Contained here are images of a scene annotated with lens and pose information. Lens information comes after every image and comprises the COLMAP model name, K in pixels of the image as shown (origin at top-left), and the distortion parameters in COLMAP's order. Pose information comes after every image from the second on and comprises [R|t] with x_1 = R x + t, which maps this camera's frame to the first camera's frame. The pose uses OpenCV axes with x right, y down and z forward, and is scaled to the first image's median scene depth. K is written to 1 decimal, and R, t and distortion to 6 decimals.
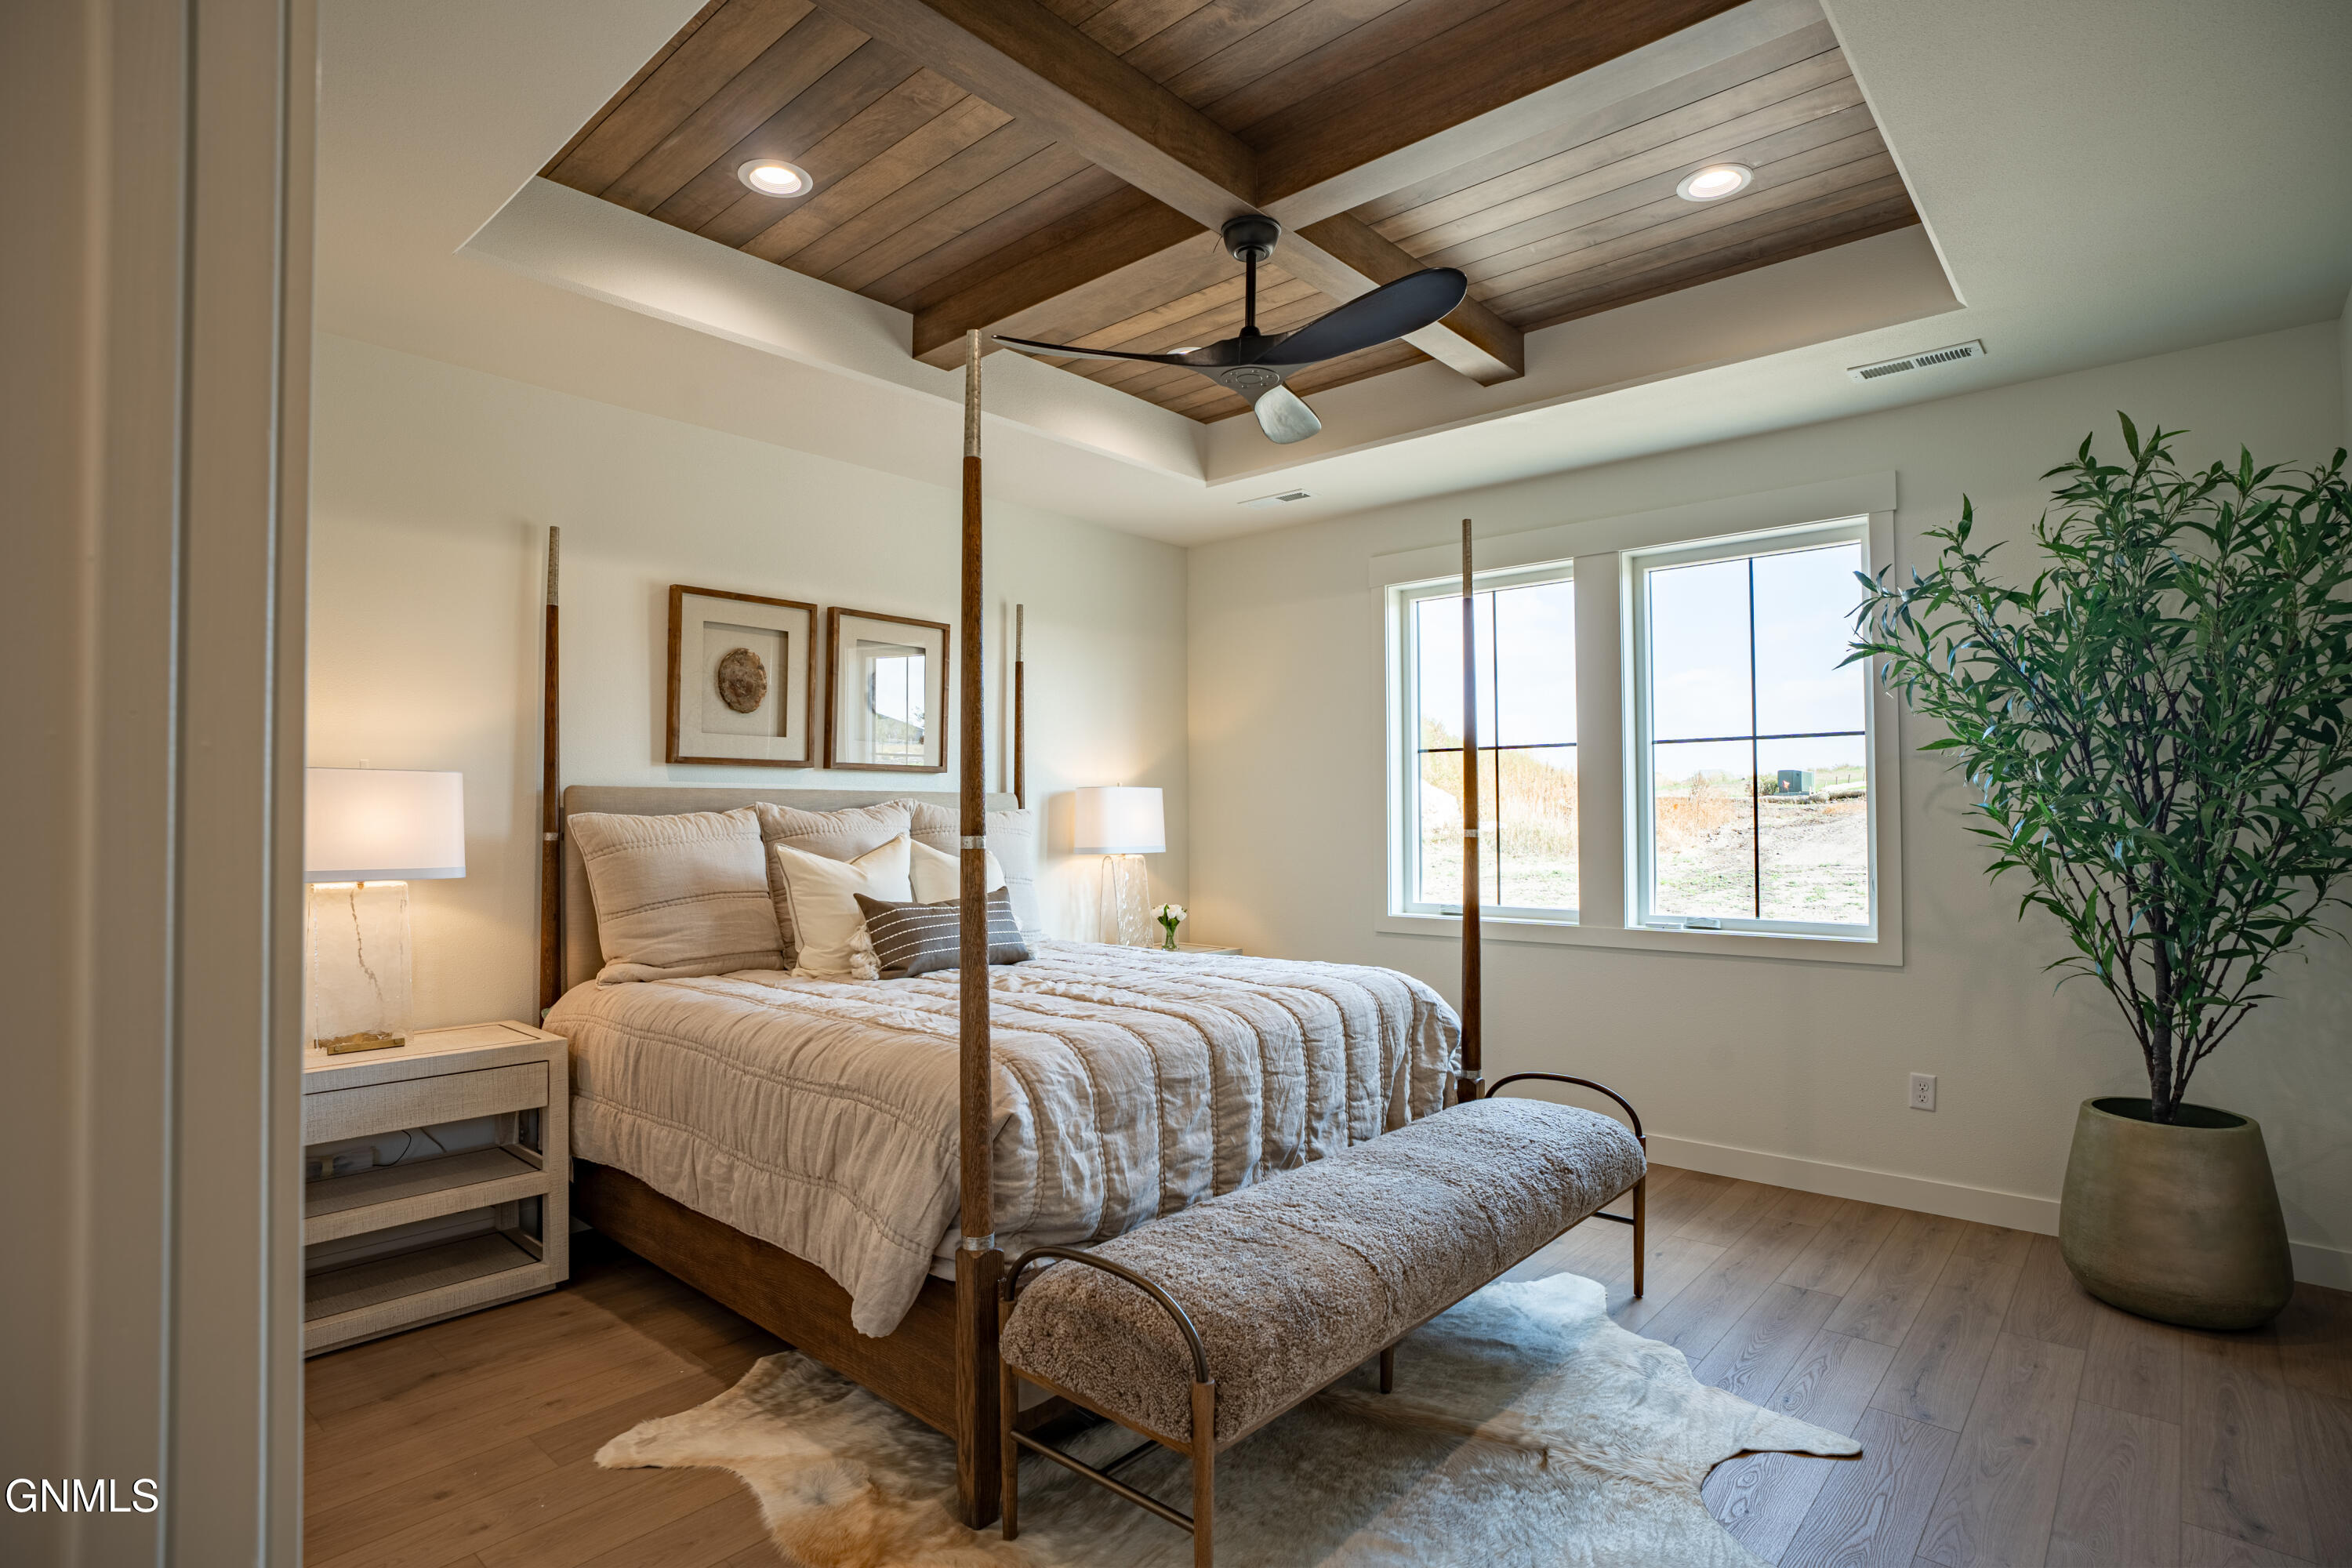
lens RADIAL K [[1173.5, 0, 1176.0], [0, 1173.5, 784.0], [0, 0, 1]] dist [-0.069029, 0.048912]
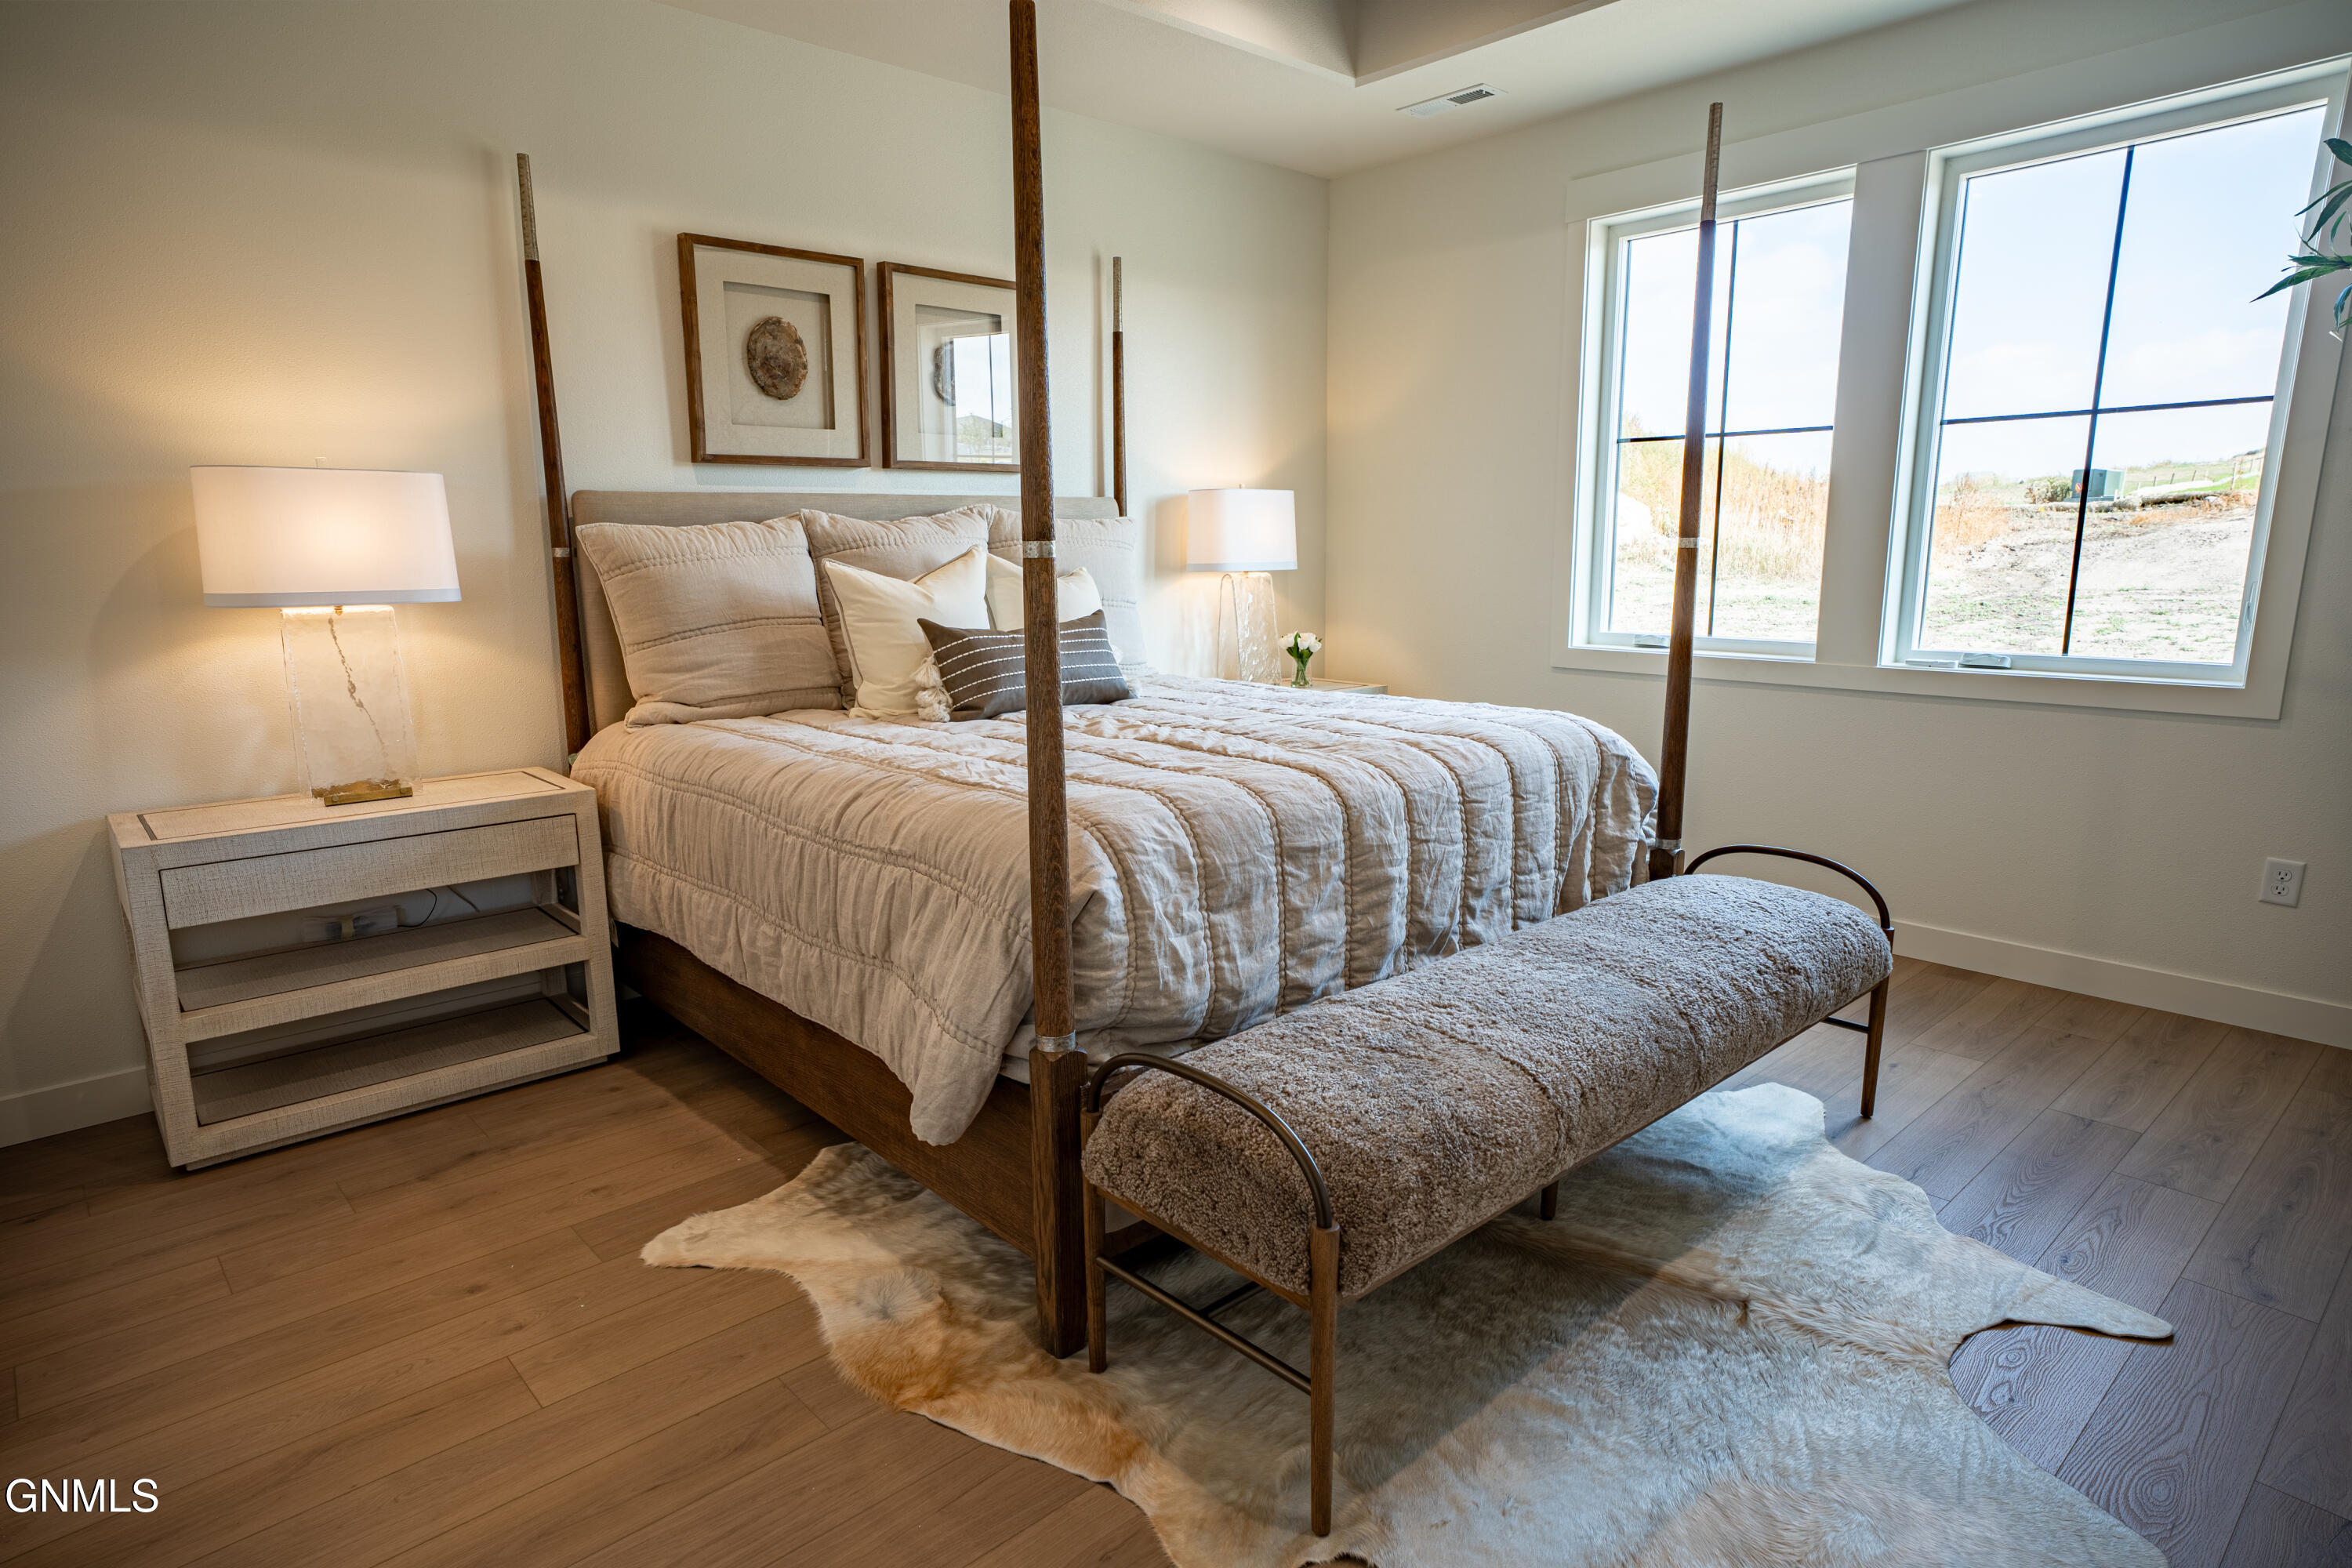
lens RADIAL K [[1320.4, 0, 1176.0], [0, 1320.4, 784.0], [0, 0, 1]] dist [-0.037514, 0.058351]
pose [[0.994729, 0.014437, -0.101514, 0.005710], [0.007663, 0.976802, 0.214009, 0.012587], [0.102249, -0.213658, 0.971543, 0.109793]]
